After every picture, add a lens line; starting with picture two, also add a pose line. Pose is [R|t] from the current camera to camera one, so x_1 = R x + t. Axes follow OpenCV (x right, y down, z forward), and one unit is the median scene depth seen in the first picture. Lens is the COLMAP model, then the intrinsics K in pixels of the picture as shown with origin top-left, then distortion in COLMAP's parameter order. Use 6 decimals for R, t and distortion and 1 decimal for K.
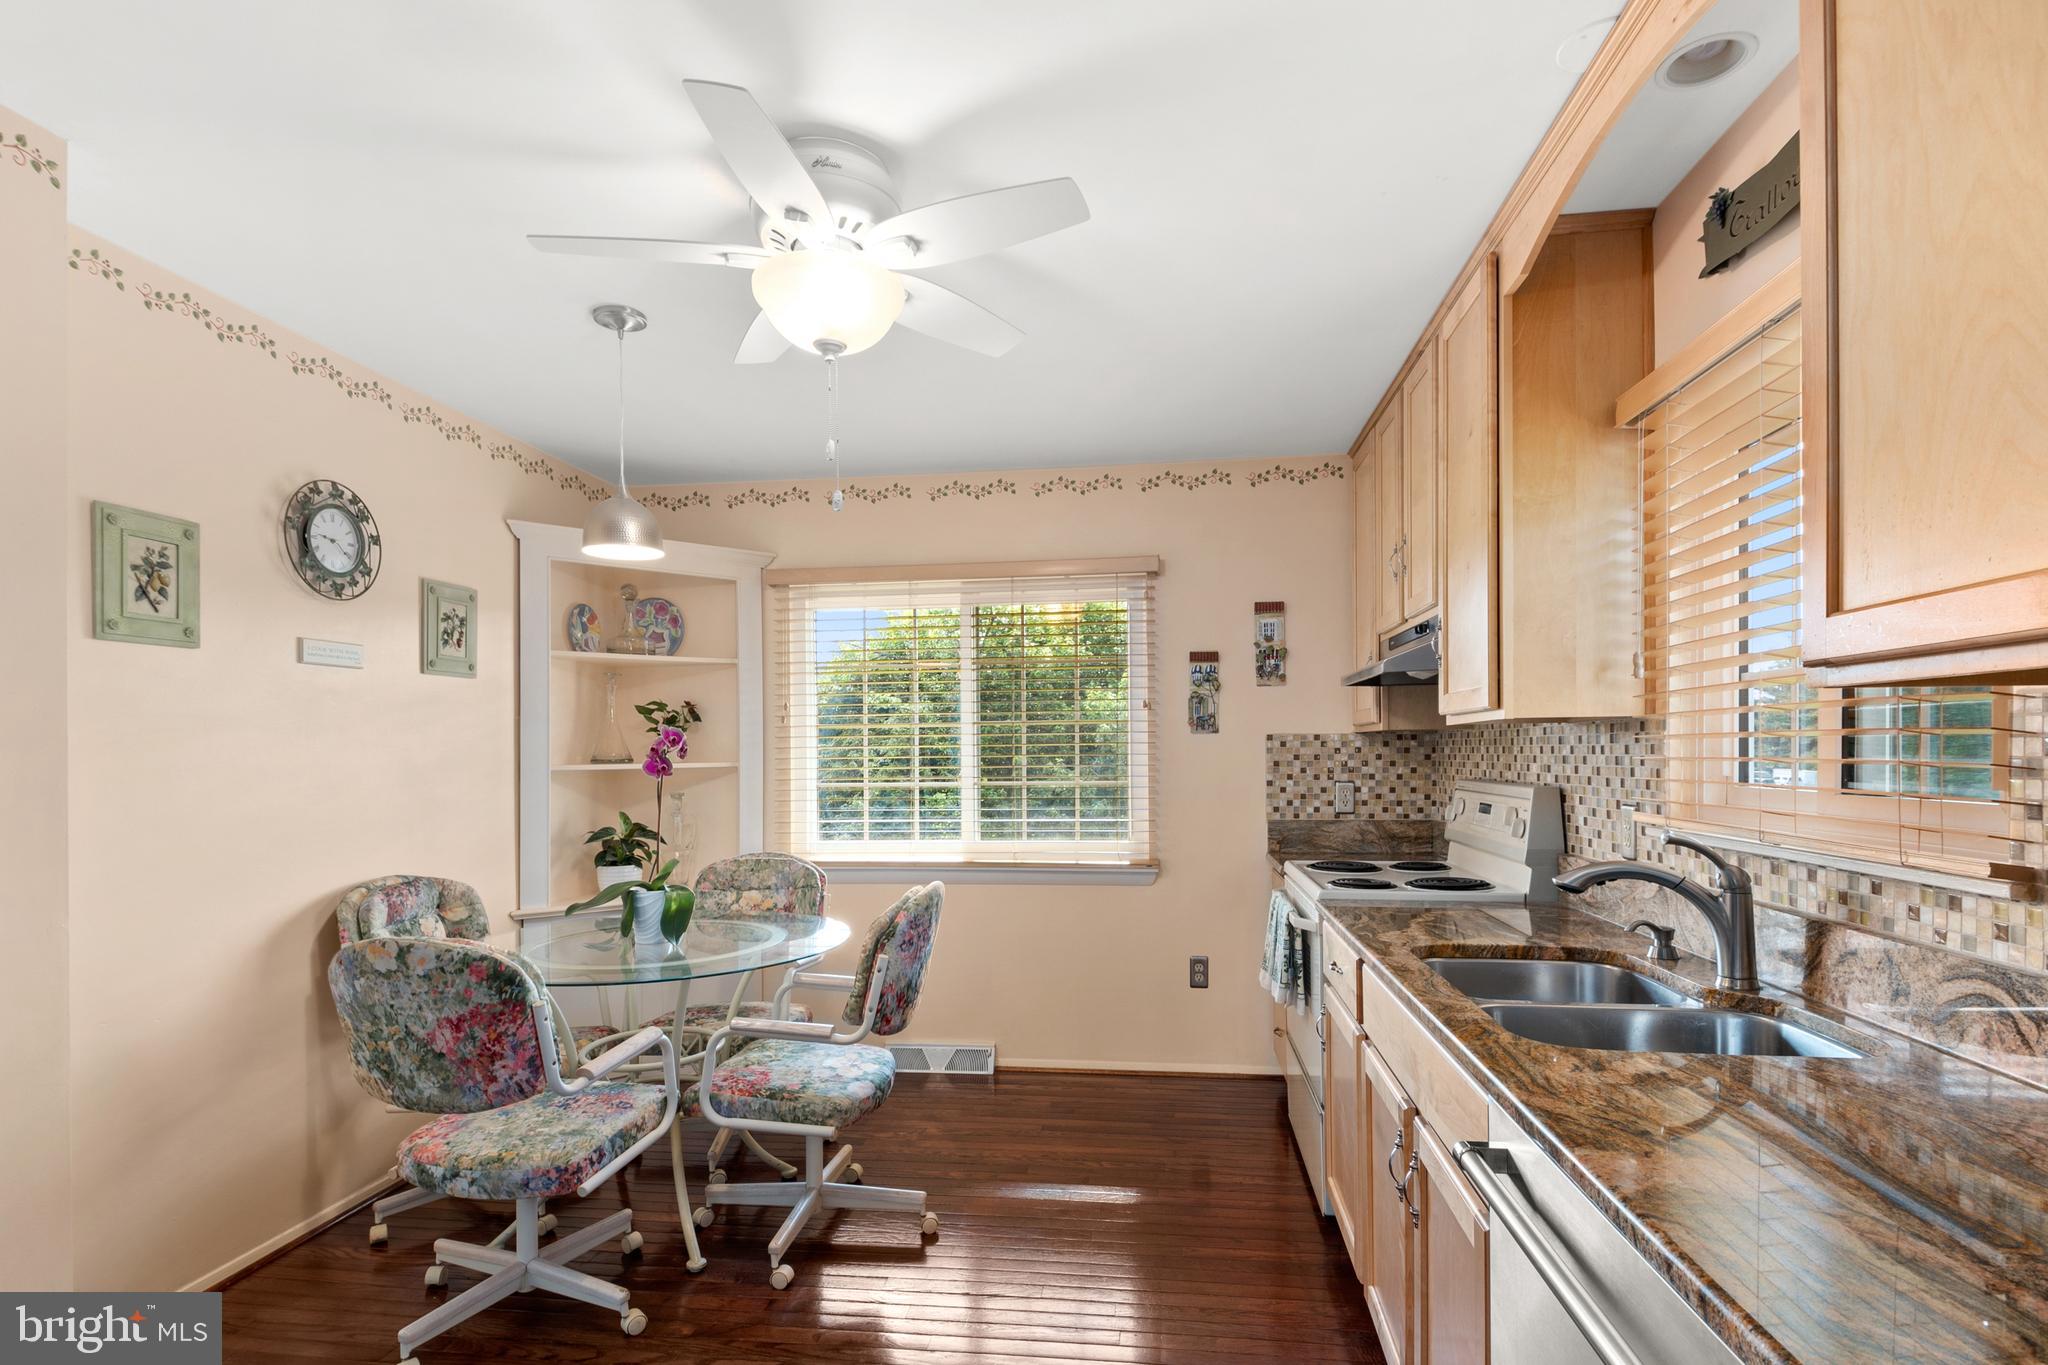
lens RADIAL K [[981.4, 0, 1019.6], [0, 981.4, 703.5], [0, 0, 1]] dist [0.010809, -0.000542]
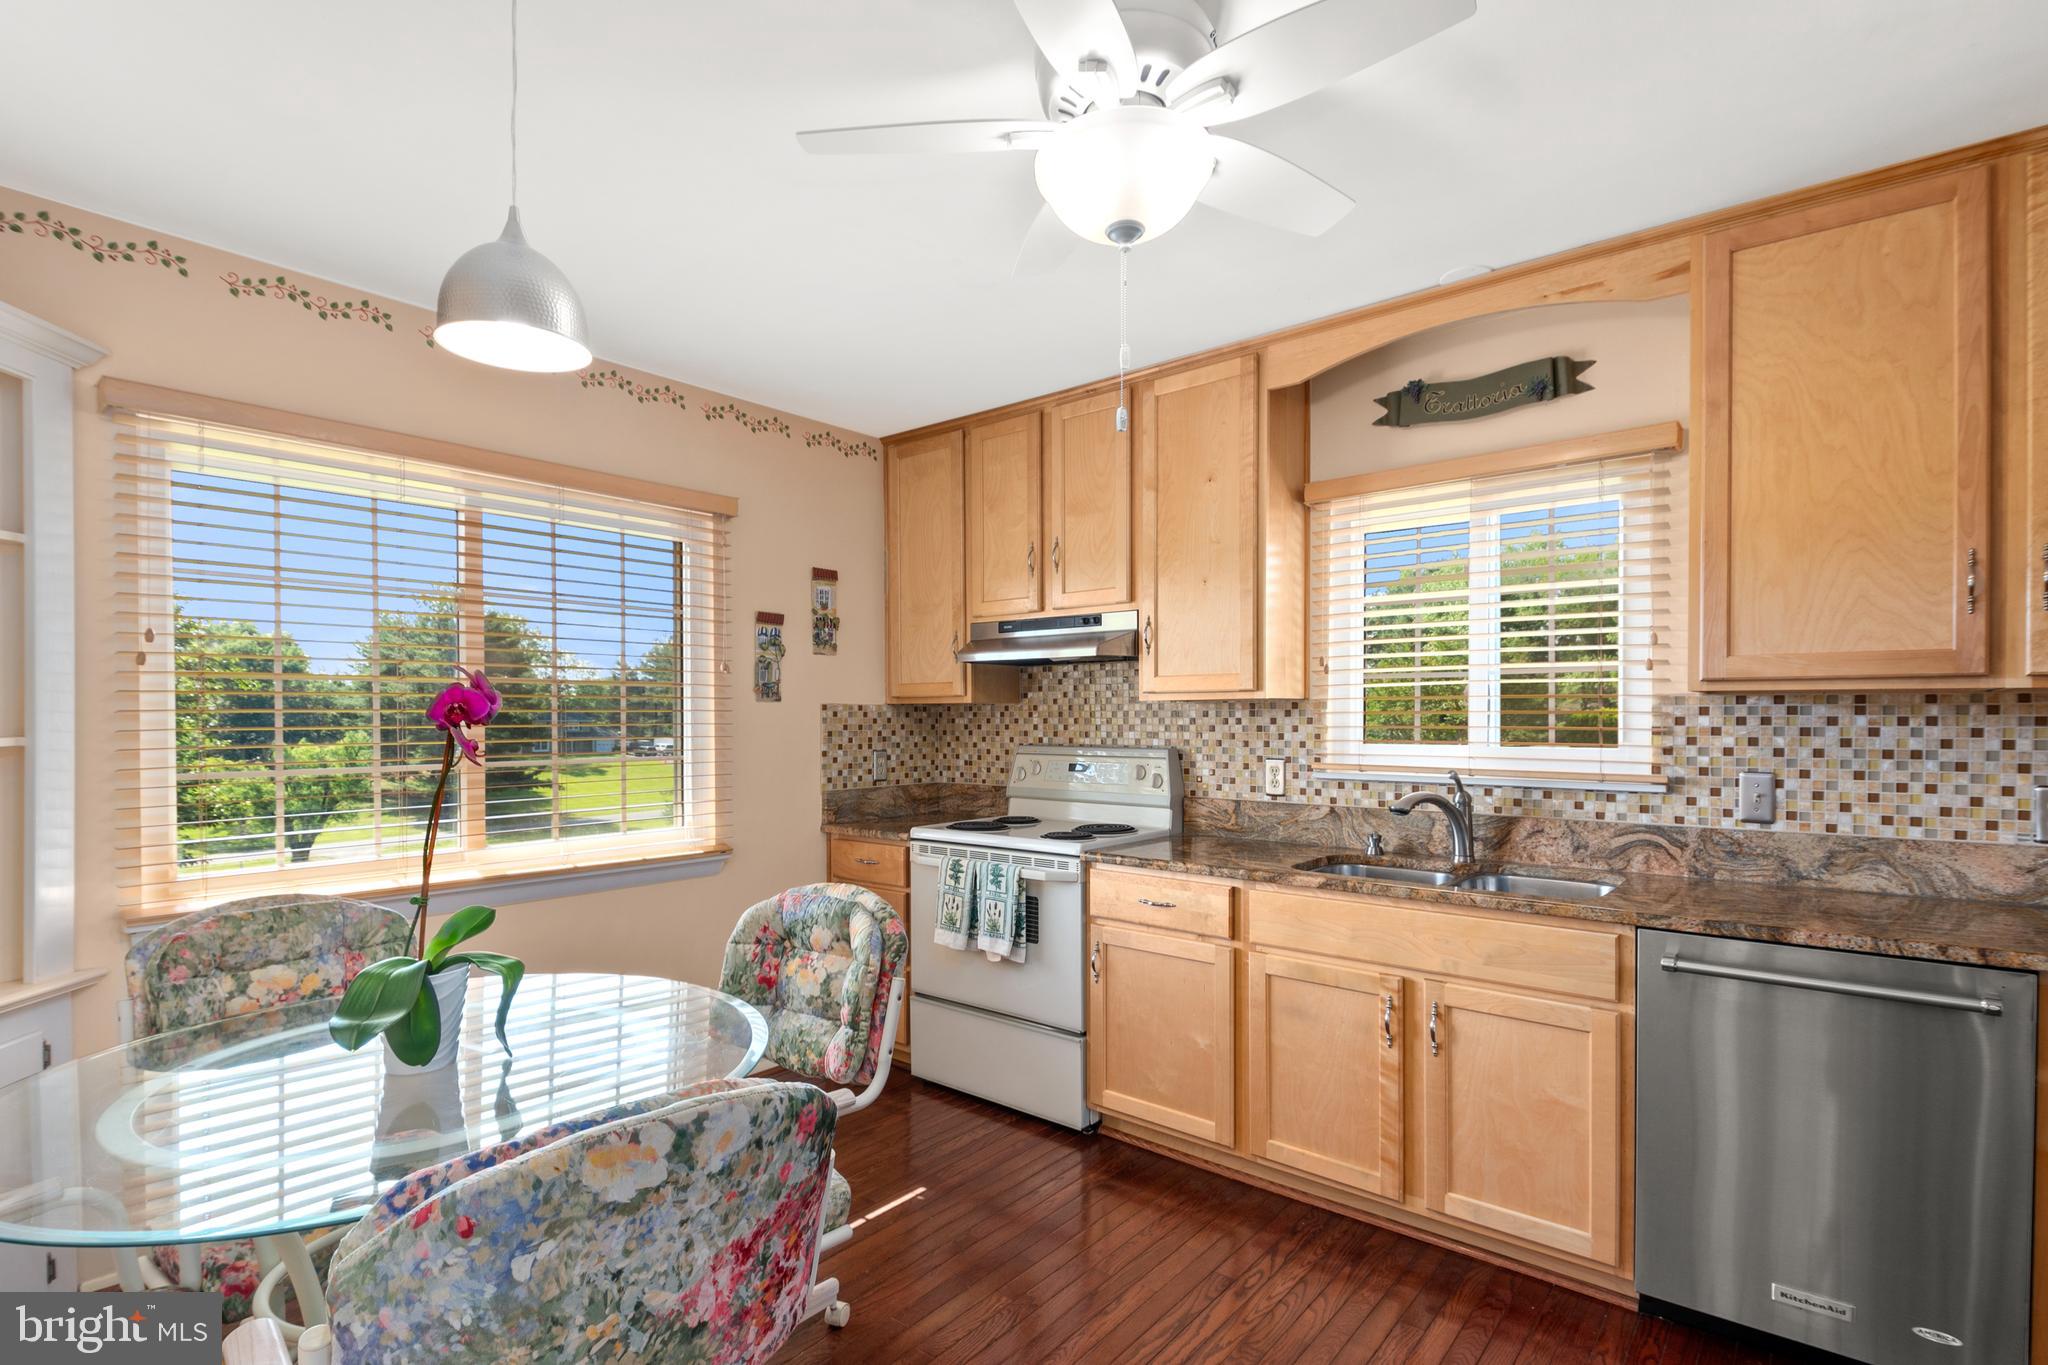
lens RADIAL K [[979.3, 0, 1024.0], [0, 979.3, 682.5], [0, 0, 1]] dist [0.026800, -0.000392]
pose [[0.545635, 0.037989, 0.837161, -0.463518], [-0.043727, 0.998902, -0.016829, 0.017997], [-0.836881, -0.027424, 0.546697, 0.302334]]
